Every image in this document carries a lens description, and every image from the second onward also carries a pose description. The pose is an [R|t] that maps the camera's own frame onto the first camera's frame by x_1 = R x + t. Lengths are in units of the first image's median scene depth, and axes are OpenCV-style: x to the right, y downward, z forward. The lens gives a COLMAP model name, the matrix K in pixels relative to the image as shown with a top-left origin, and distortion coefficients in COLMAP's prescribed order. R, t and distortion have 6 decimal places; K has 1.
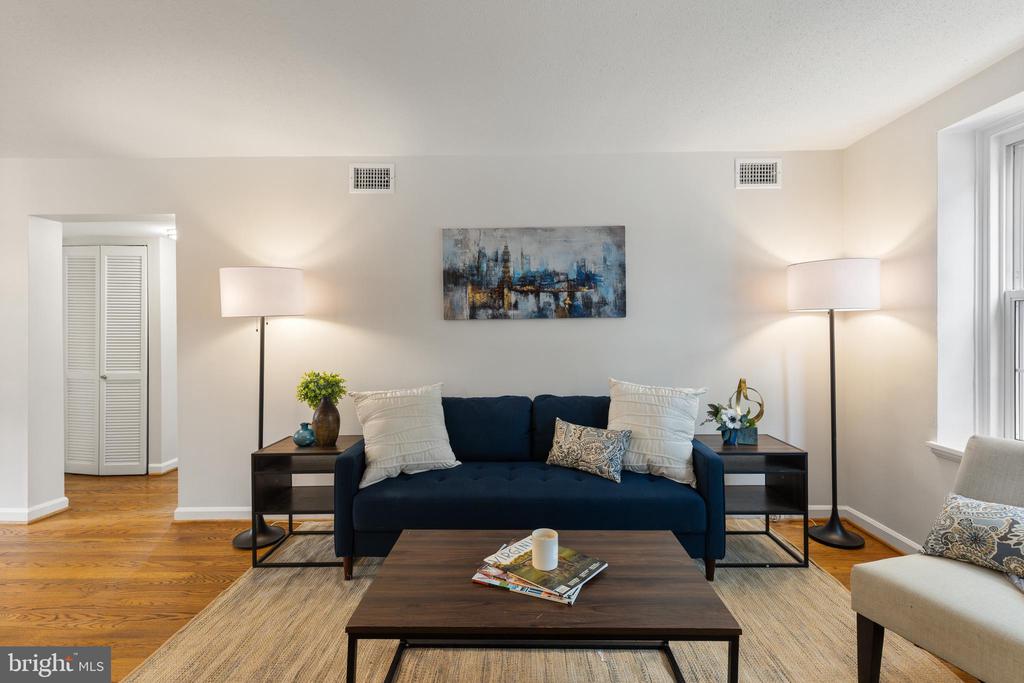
lens RADIAL K [[455.4, 0, 509.9], [0, 455.4, 330.4], [0, 0, 1]] dist [0.012360, -0.000529]
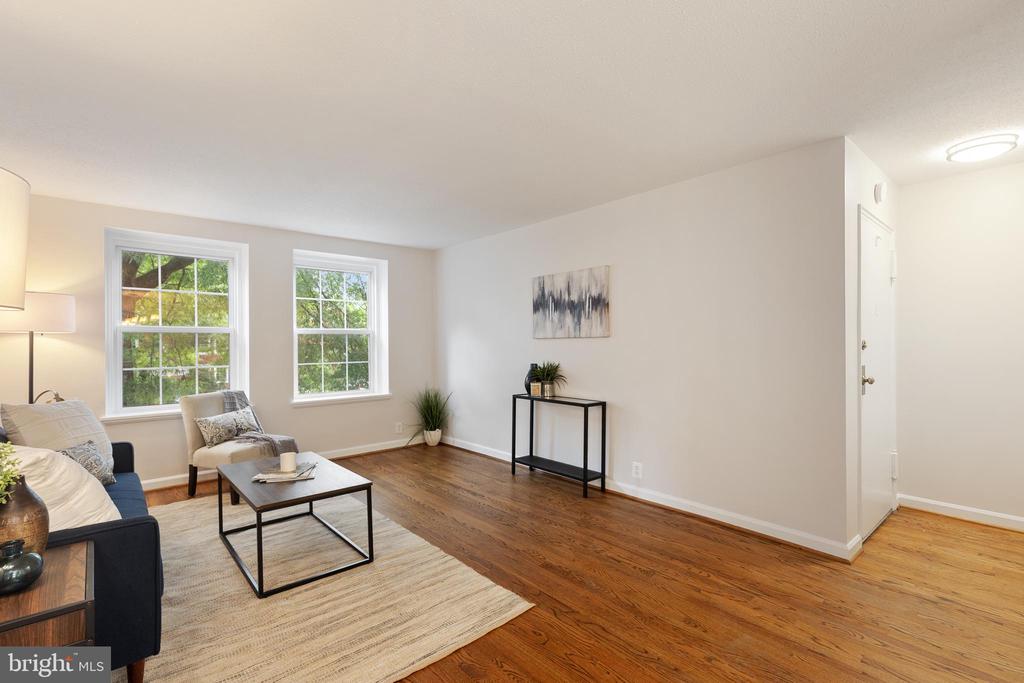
lens RADIAL K [[473.4, 0, 523.5], [0, 473.4, 341.8], [0, 0, 1]] dist [0.007917, -0.001030]
pose [[-0.681695, 0.011219, 0.731550, -1.022481], [0.016048, 0.999871, -0.000379, 0.002361], [-0.731460, 0.011482, -0.681787, 0.829777]]
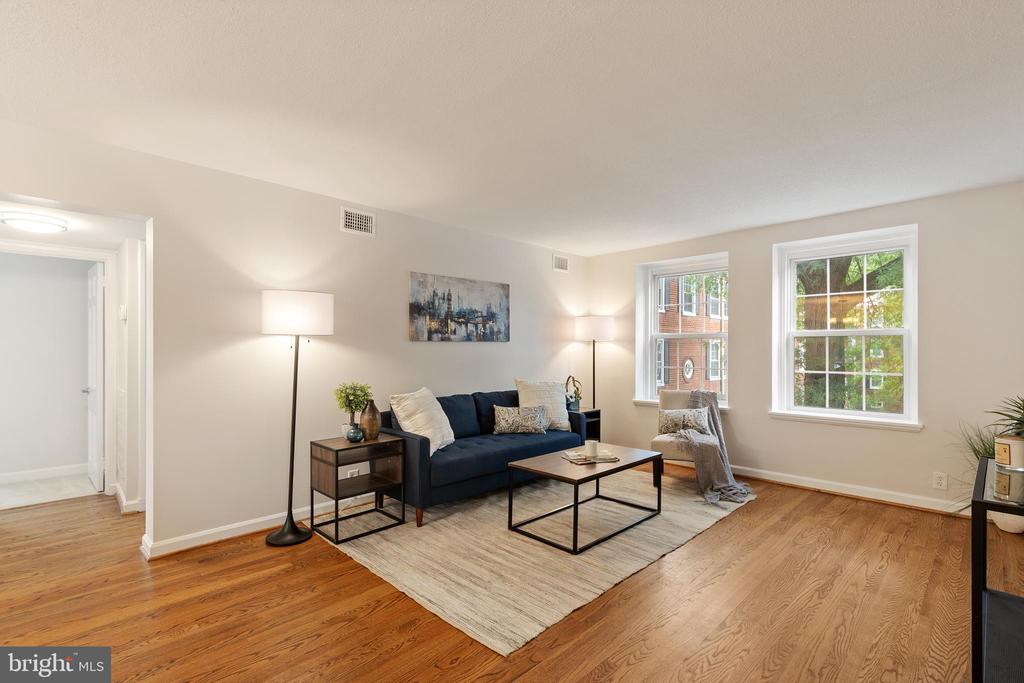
lens RADIAL K [[473.4, 0, 509.3], [0, 473.4, 351.1], [0, 0, 1]] dist [0.007917, -0.001030]
pose [[0.698406, 0.004246, 0.715689, -0.931469], [-0.000217, 0.999984, -0.005720, 0.014186], [-0.715702, 0.003840, 0.698395, -0.157737]]
